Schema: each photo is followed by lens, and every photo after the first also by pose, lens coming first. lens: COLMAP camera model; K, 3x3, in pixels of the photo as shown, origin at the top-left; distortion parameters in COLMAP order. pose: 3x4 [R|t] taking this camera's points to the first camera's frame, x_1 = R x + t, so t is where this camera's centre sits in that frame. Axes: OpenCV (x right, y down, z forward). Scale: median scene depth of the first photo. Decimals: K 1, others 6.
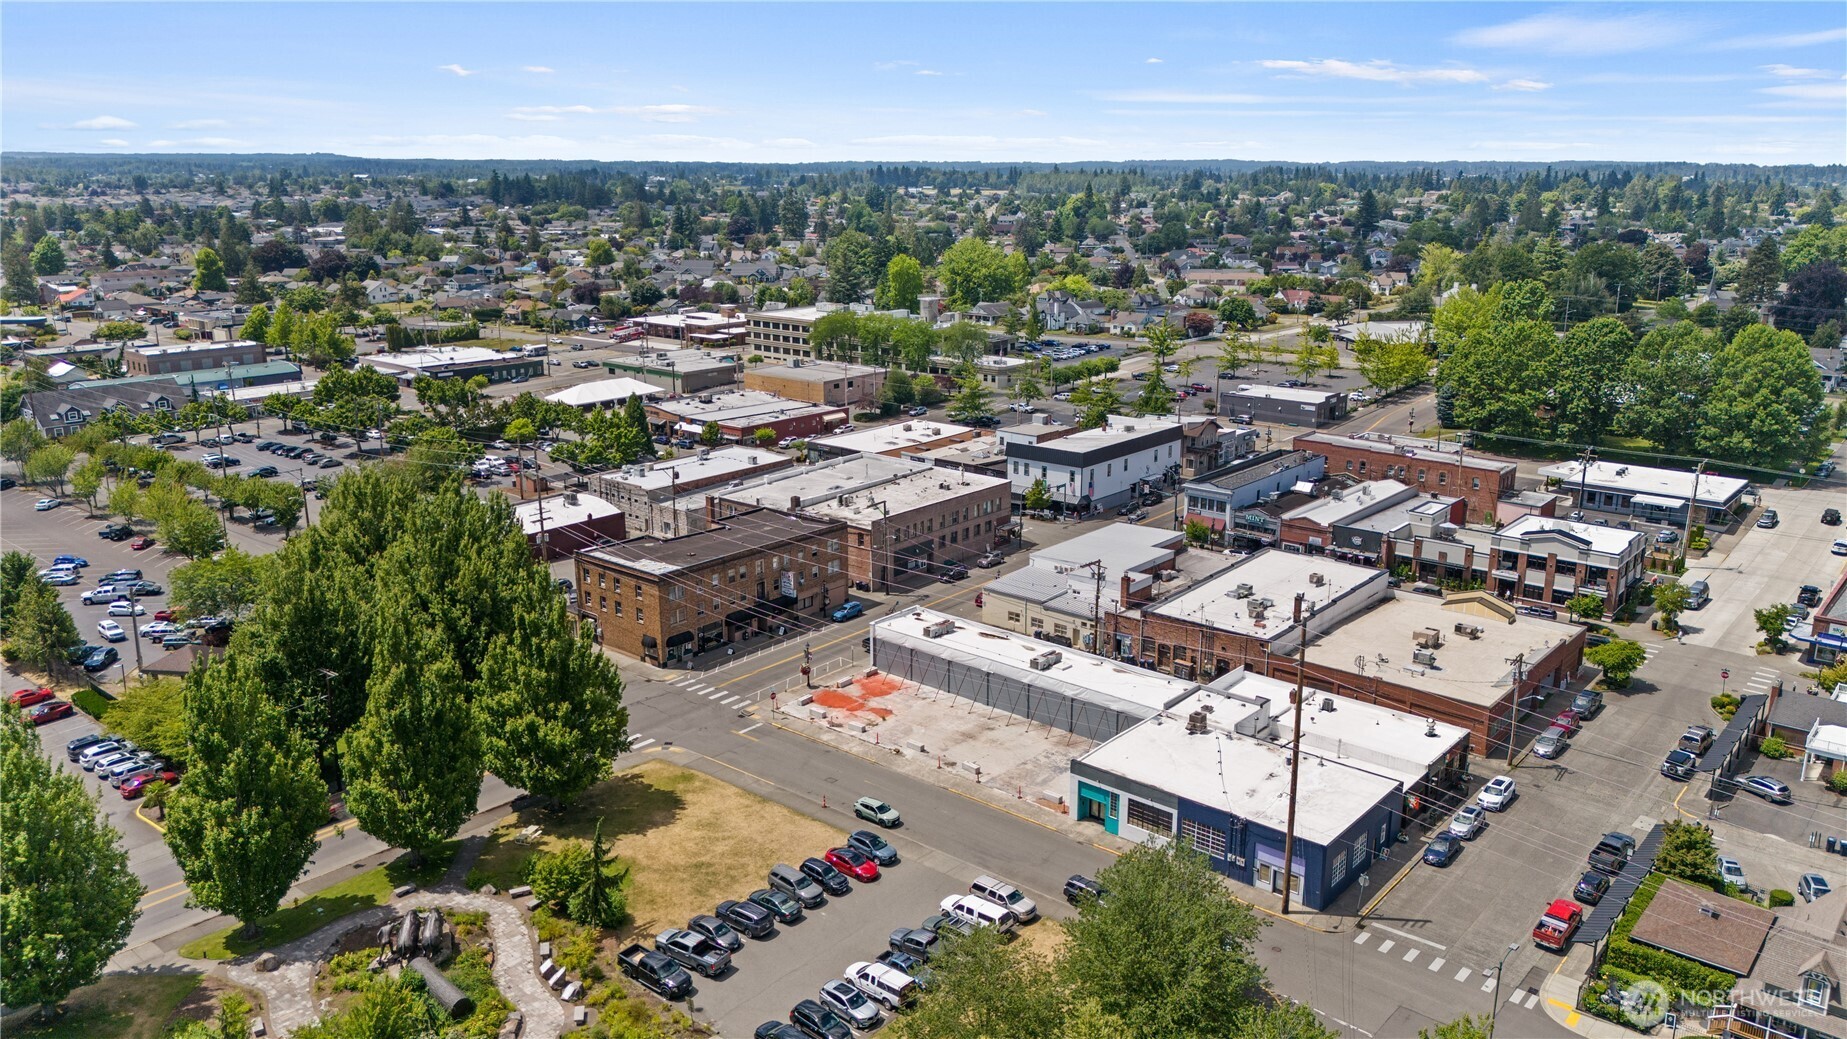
lens RADIAL K [[1360.4, 0, 931.4], [0, 1360.4, 518.2], [0, 0, 1]] dist [0.120801, -0.164434]
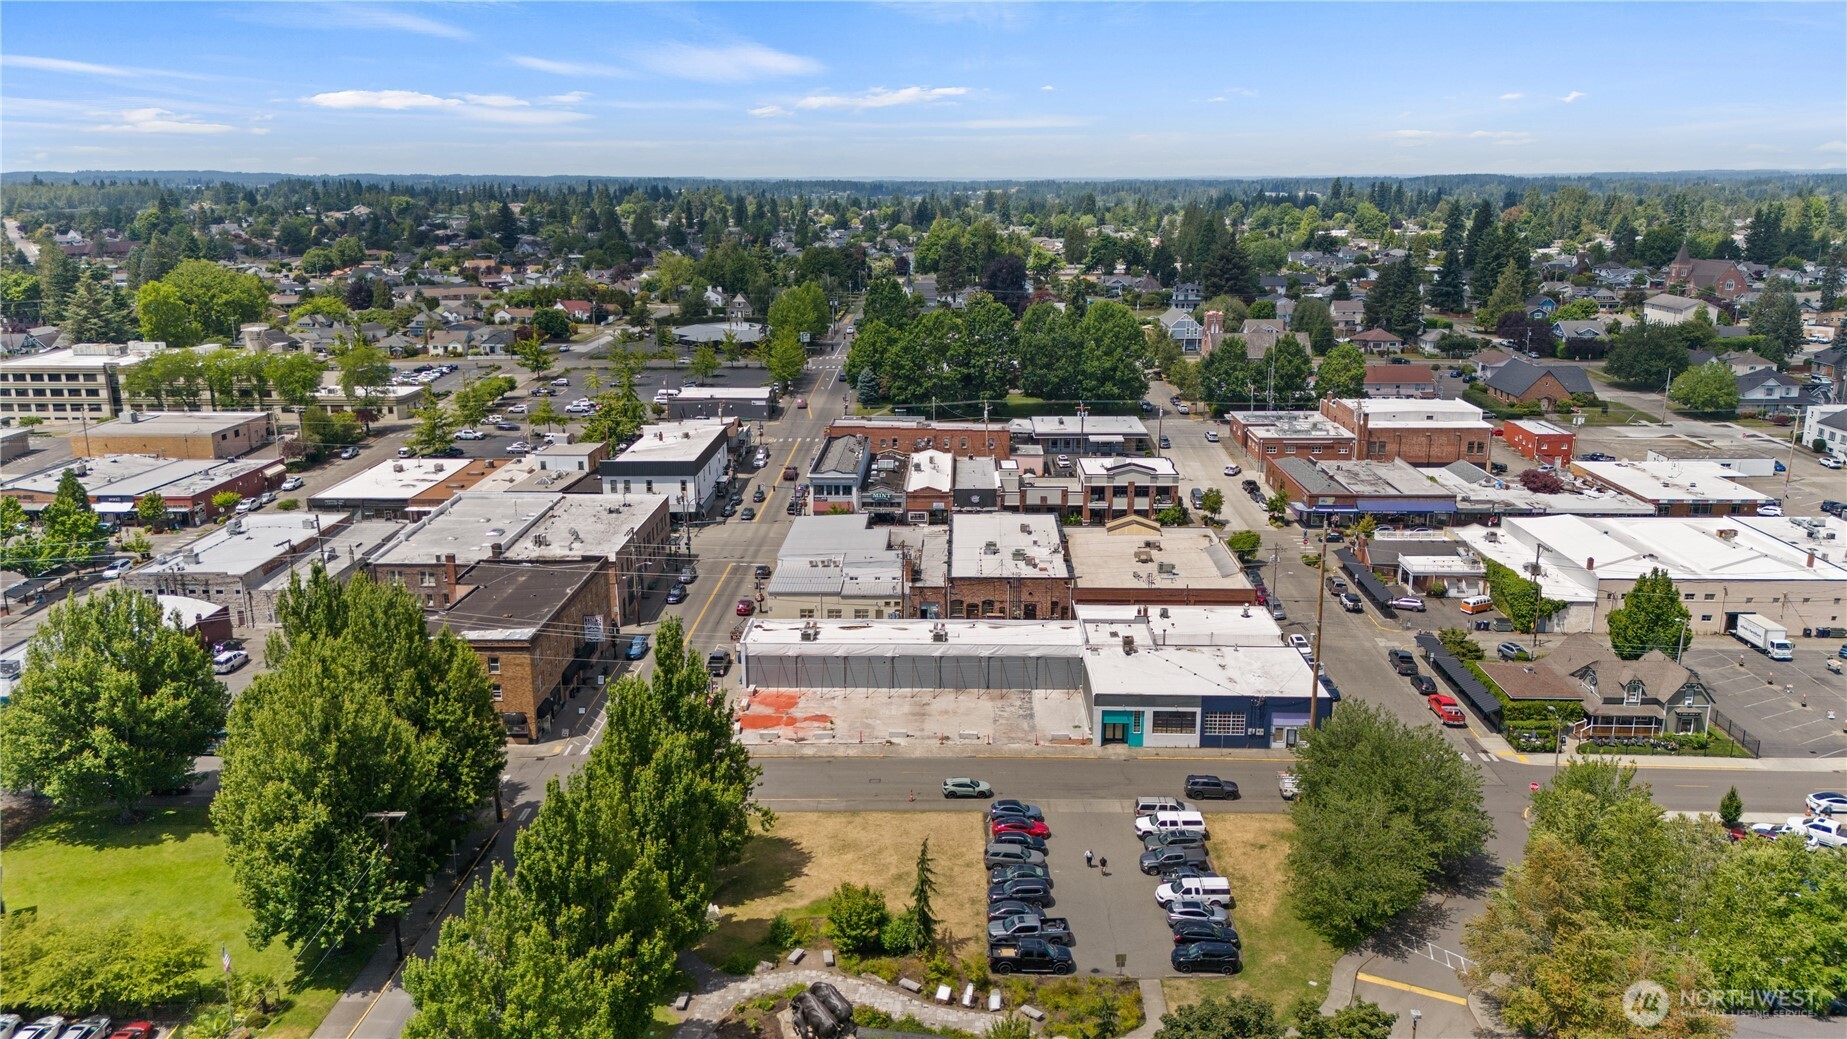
lens RADIAL K [[1360.4, 0, 931.4], [0, 1360.4, 518.2], [0, 0, 1]] dist [0.120801, -0.164434]
pose [[0.773223, -0.157637, 0.614228, -0.483380], [0.163323, 0.985438, 0.047305, -0.031823], [-0.612741, 0.063741, 0.787709, 0.124654]]
